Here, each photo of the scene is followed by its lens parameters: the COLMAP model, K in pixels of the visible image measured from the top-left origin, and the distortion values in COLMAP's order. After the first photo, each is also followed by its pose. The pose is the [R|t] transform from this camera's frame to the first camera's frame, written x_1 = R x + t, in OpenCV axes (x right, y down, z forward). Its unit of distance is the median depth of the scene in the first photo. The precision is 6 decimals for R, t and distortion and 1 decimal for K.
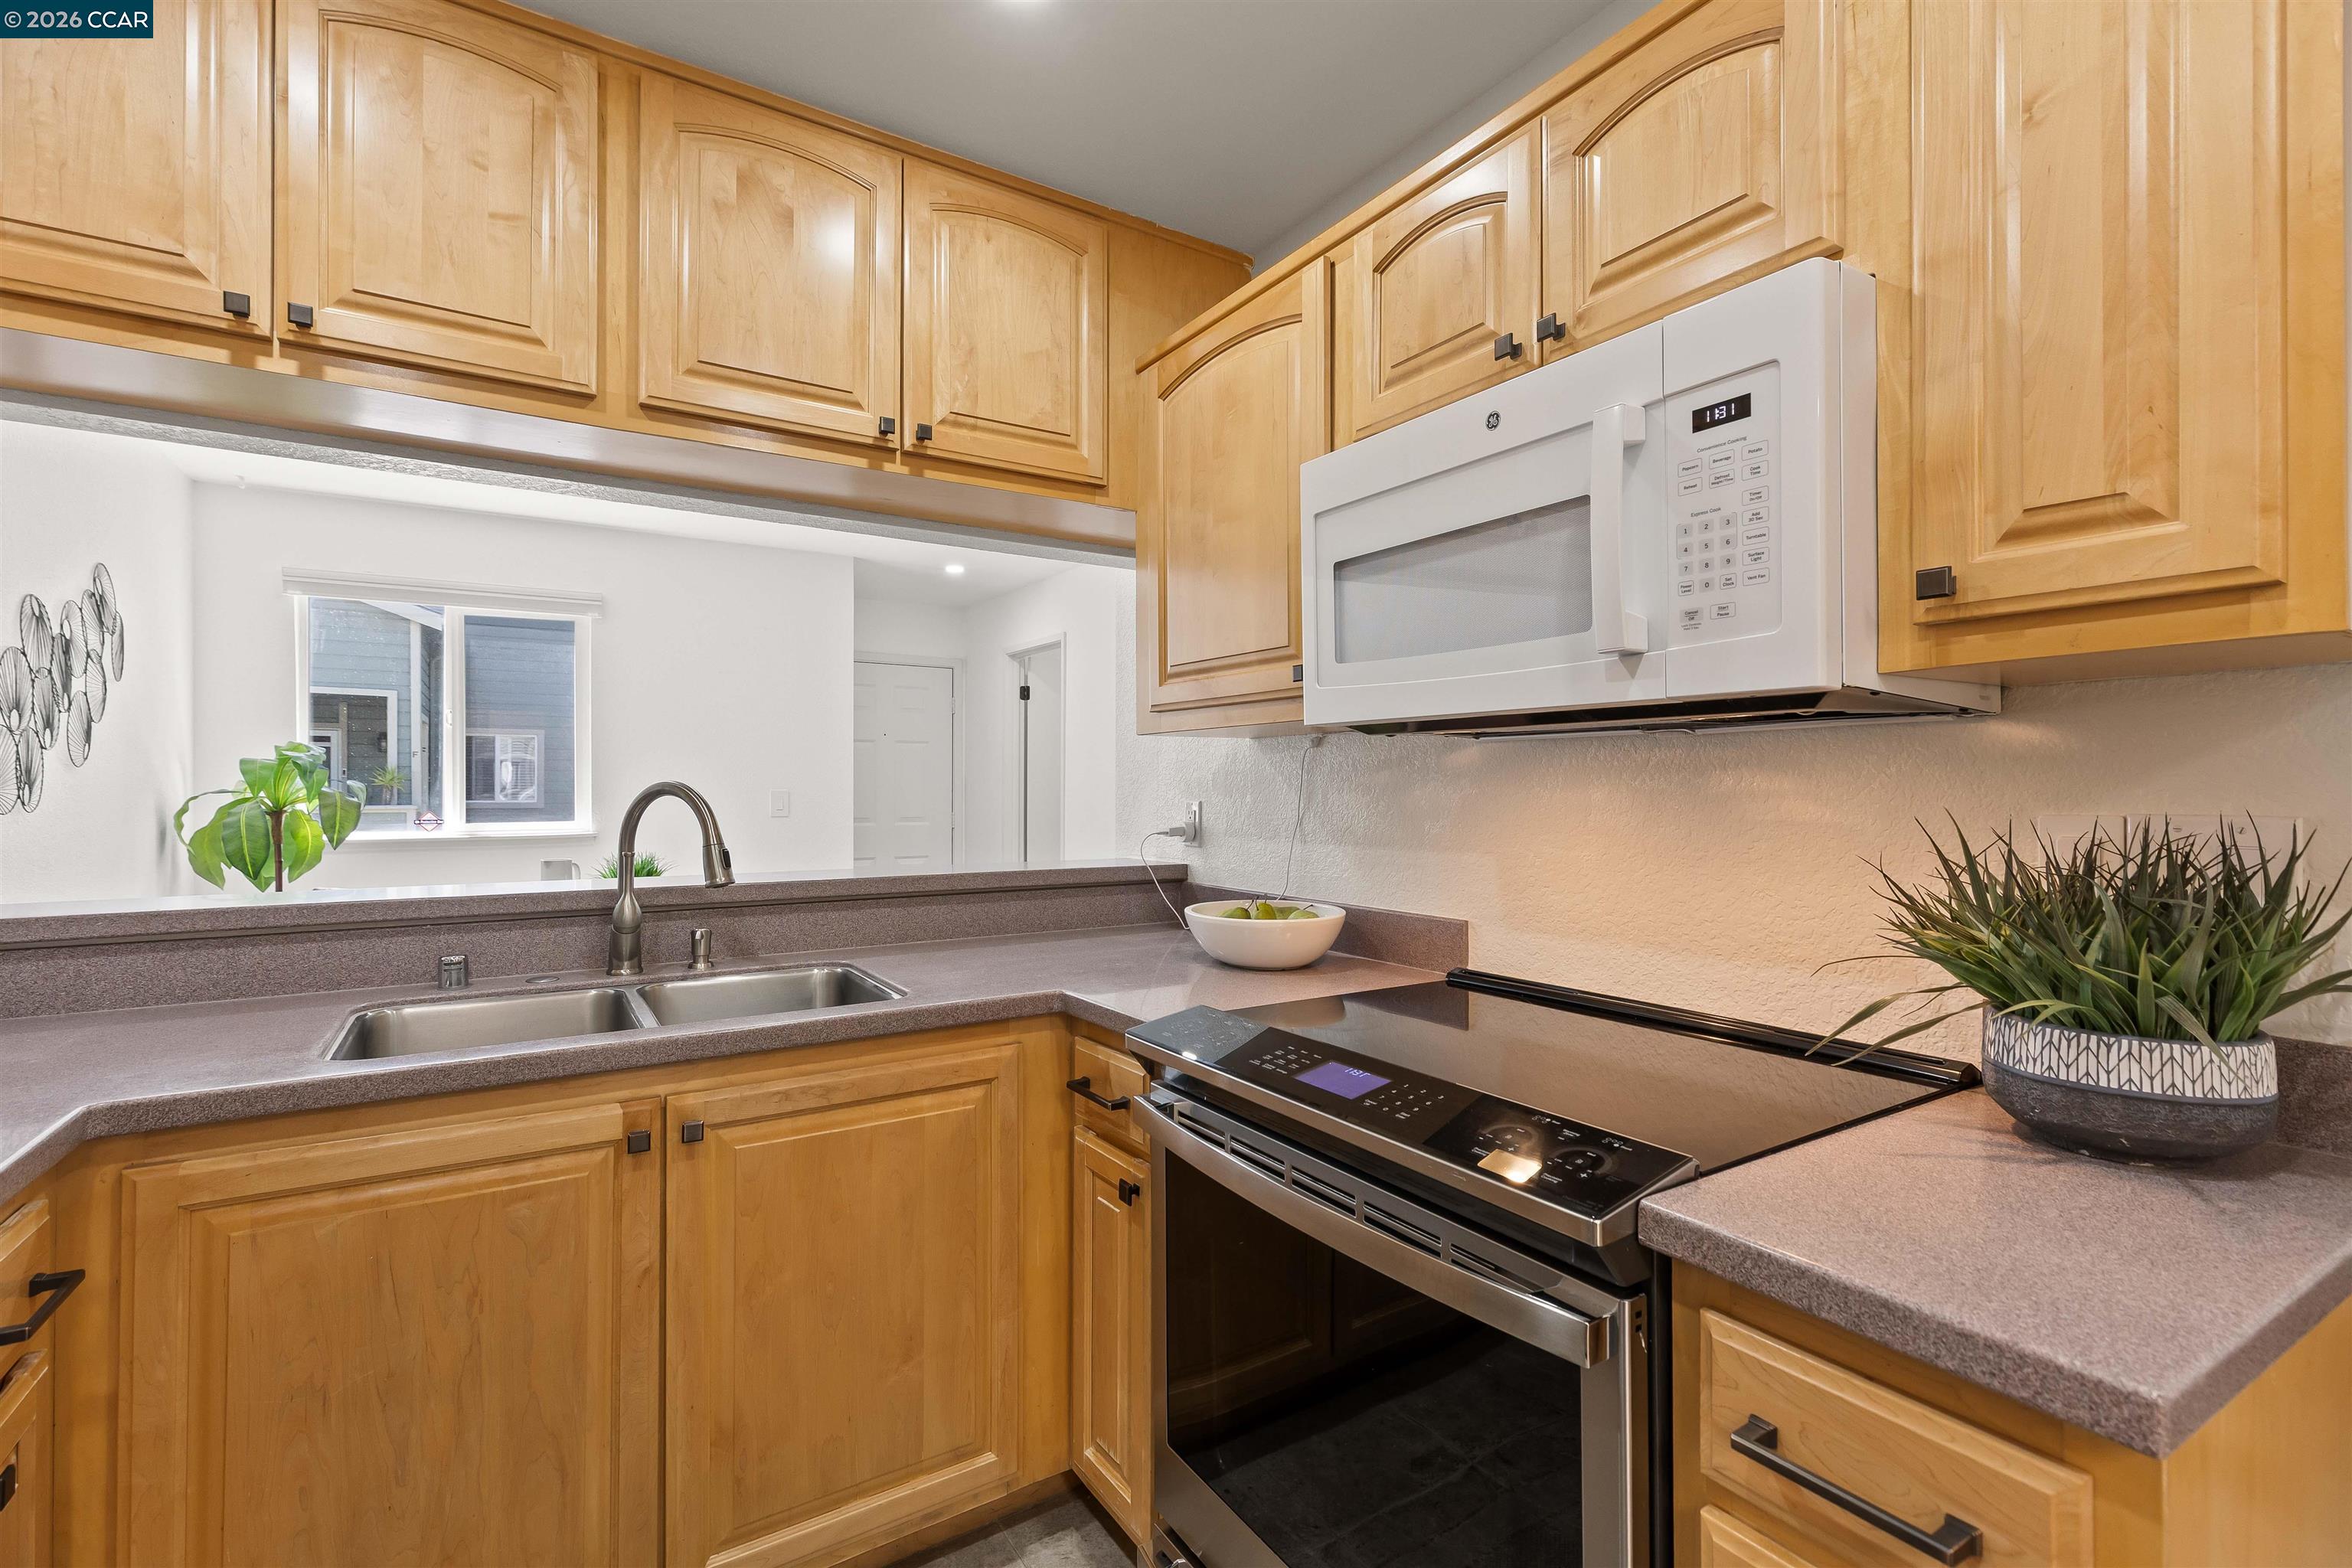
lens RADIAL K [[1061.2, 0, 1176.0], [0, 1061.2, 784.0], [0, 0, 1]] dist [0.003499, 0.000580]
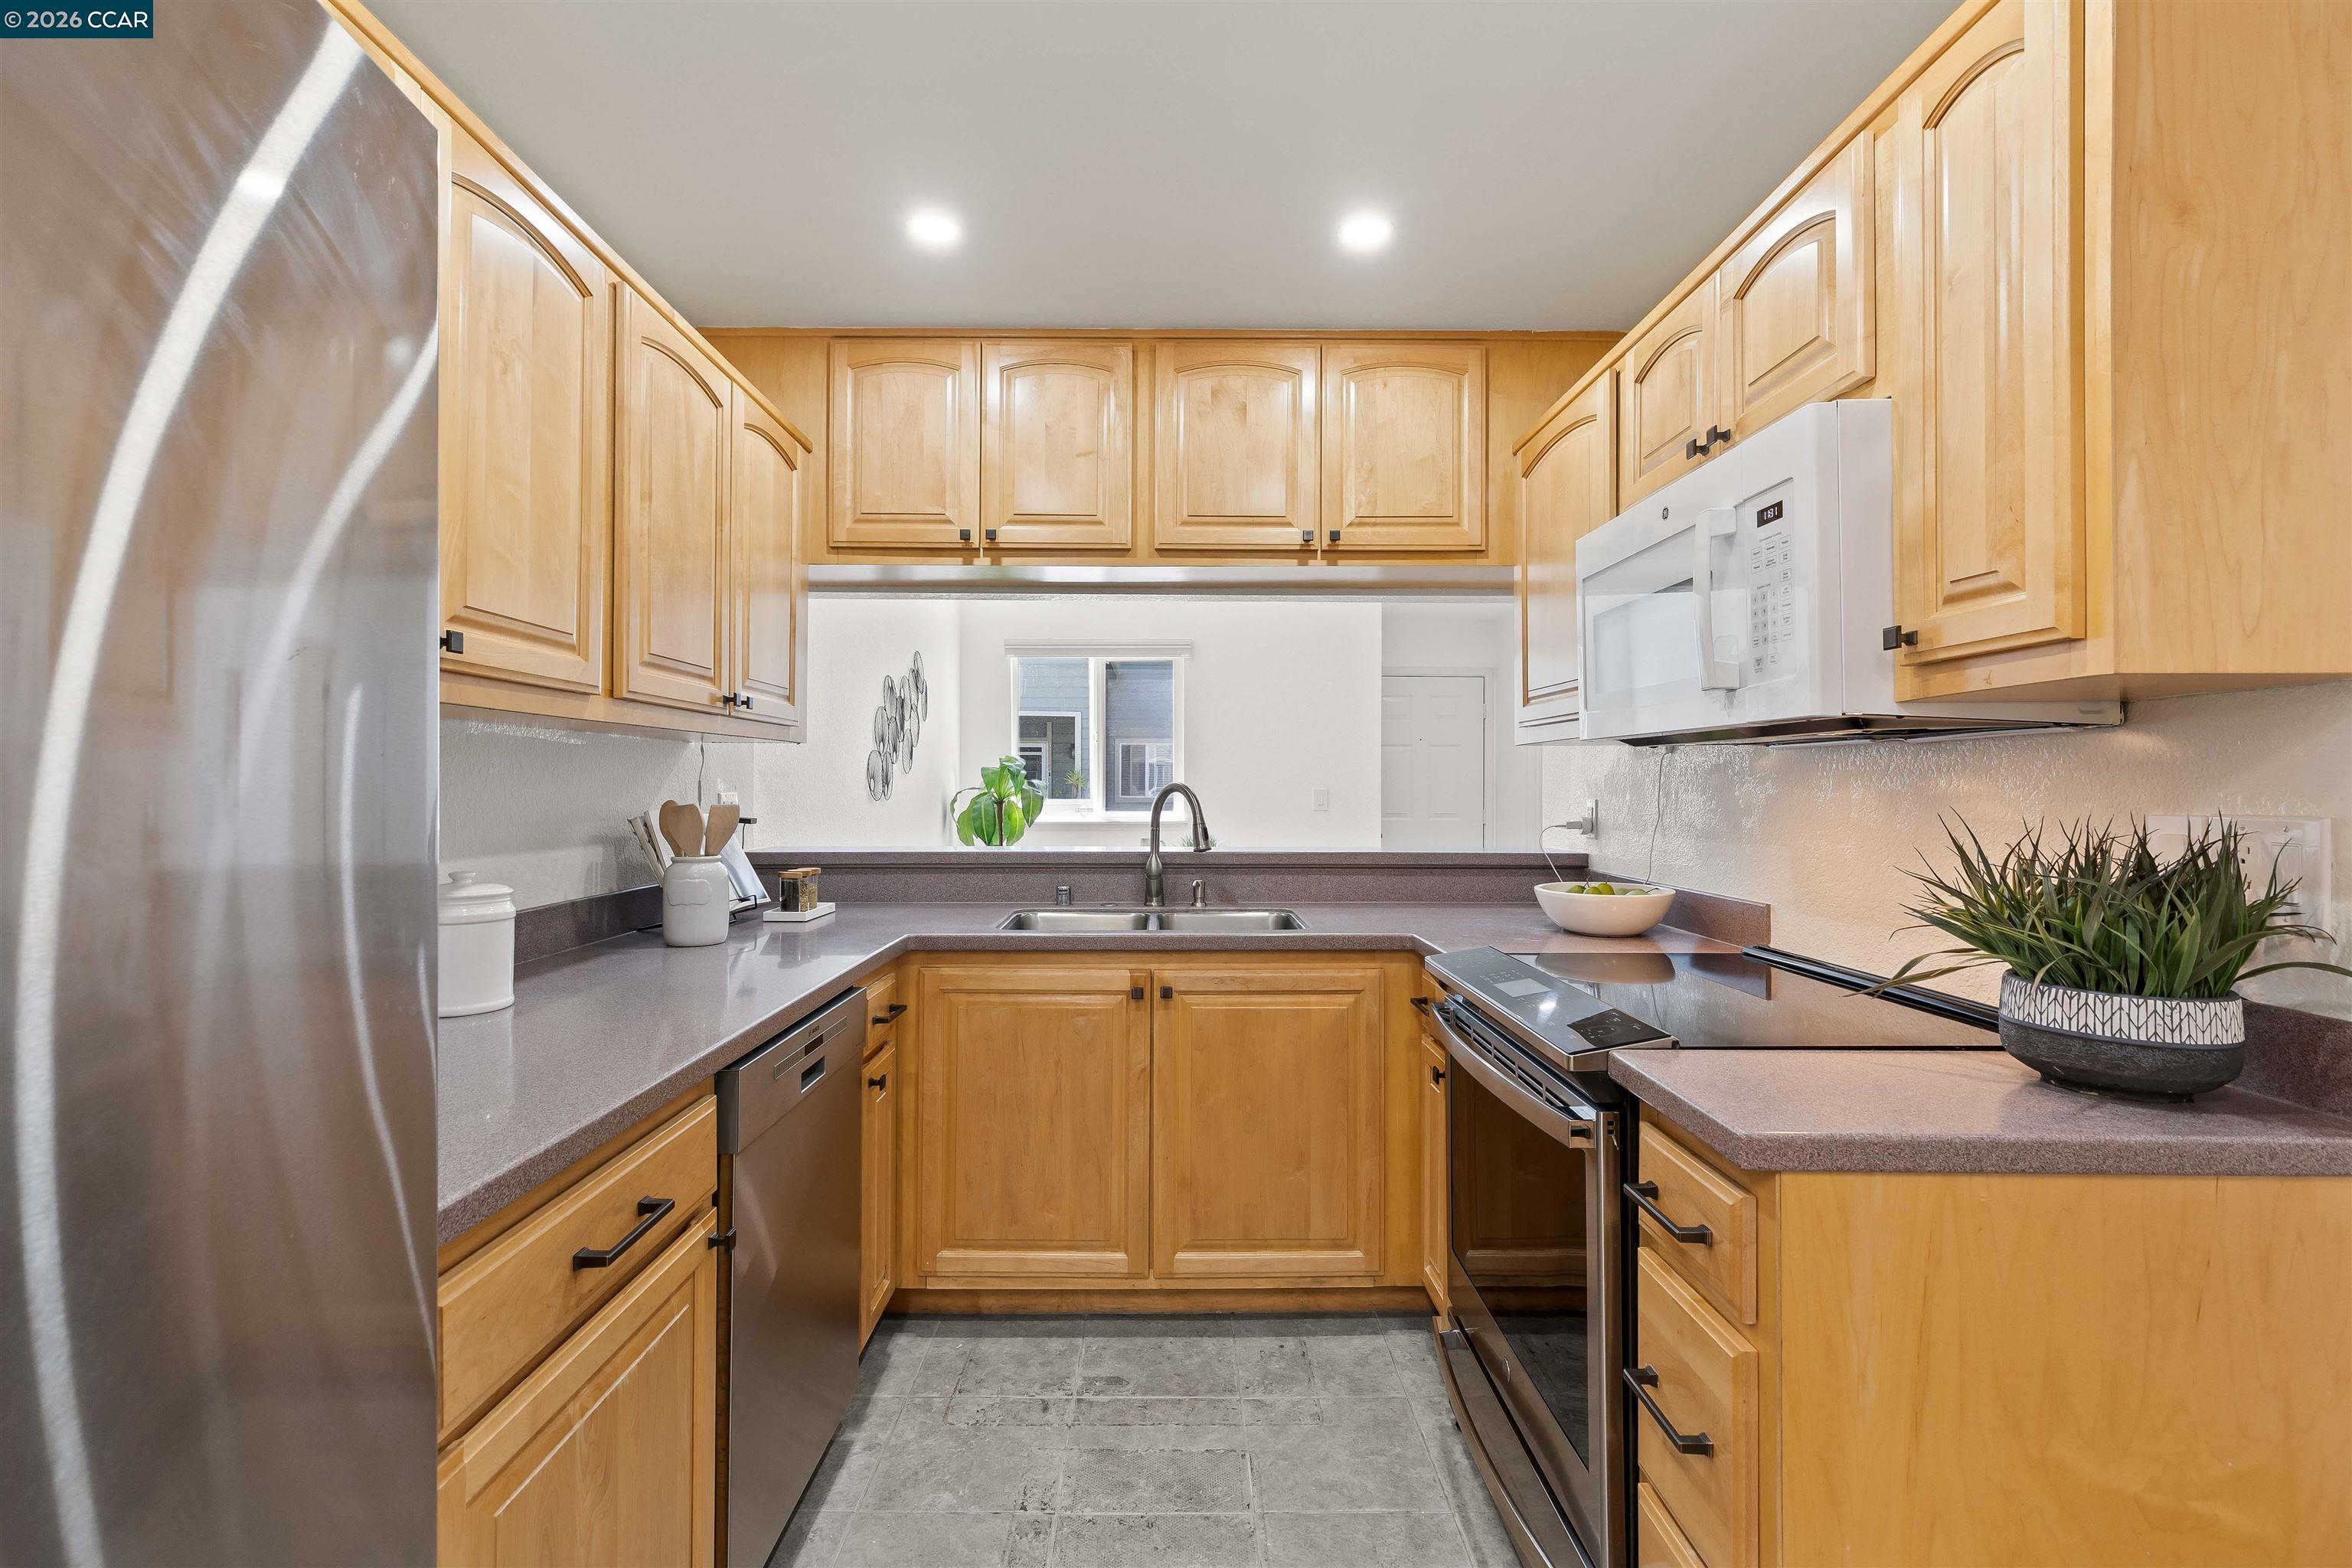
lens RADIAL K [[1054.3, 0, 1173.4], [0, 1054.3, 779.3], [0, 0, 1]] dist [0.001346, 0.000222]
pose [[0.850179, -0.001395, -0.526491, 0.364337], [-0.000578, 0.999993, -0.003582, -0.002740], [0.526493, 0.003350, 0.850173, -0.346902]]
